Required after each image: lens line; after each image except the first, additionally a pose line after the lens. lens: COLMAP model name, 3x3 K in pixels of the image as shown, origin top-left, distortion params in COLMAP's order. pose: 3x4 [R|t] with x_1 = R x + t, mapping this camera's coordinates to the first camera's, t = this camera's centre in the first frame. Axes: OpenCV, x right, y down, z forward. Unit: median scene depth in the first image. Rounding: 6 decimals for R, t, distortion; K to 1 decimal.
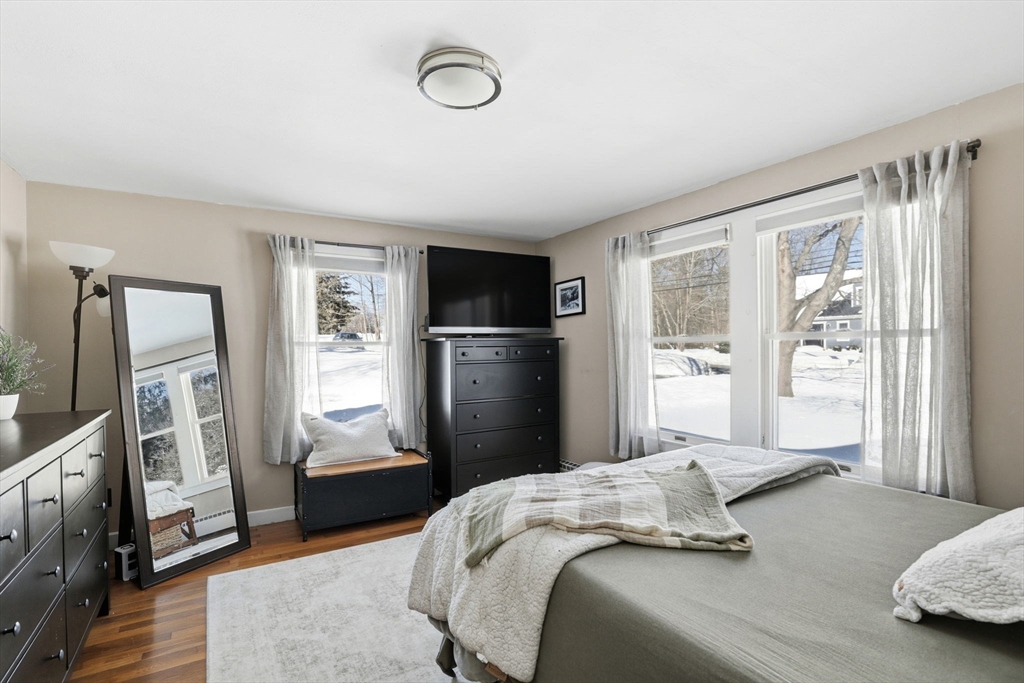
lens RADIAL K [[476.4, 0, 512.8], [0, 476.4, 346.1], [0, 0, 1]] dist [-0.030356, 0.003469]
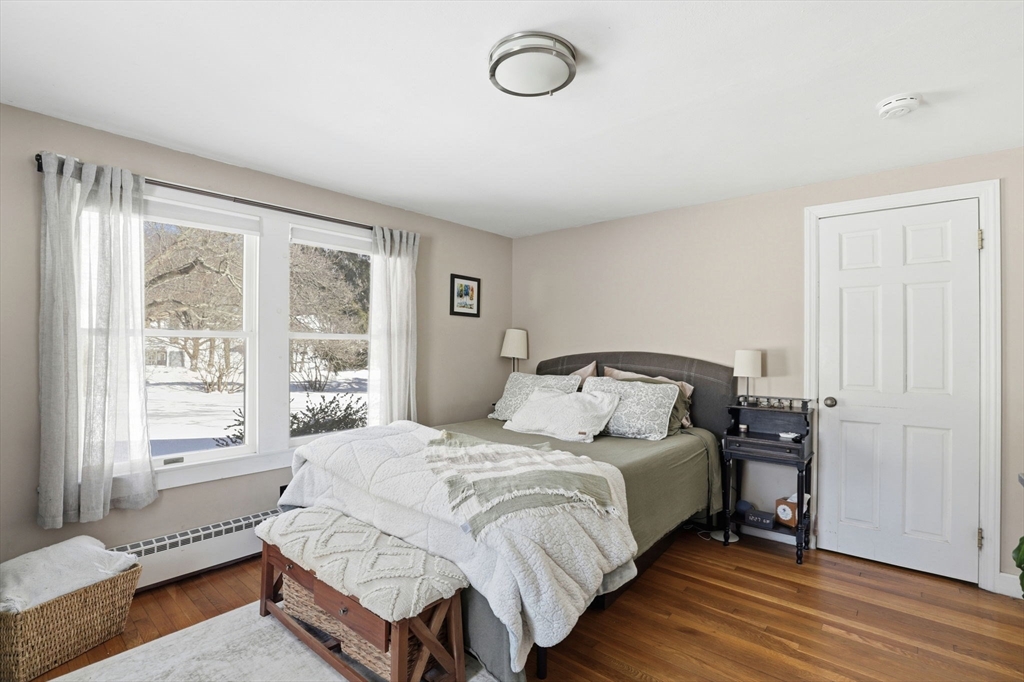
lens RADIAL K [[476.4, 0, 513.4], [0, 476.4, 345.1], [0, 0, 1]] dist [-0.030356, 0.003469]
pose [[-0.301037, 0.008373, 0.953576, -0.568183], [-0.003891, 0.999942, -0.010009, 0.008166], [-0.953604, -0.006723, -0.300988, 0.741993]]
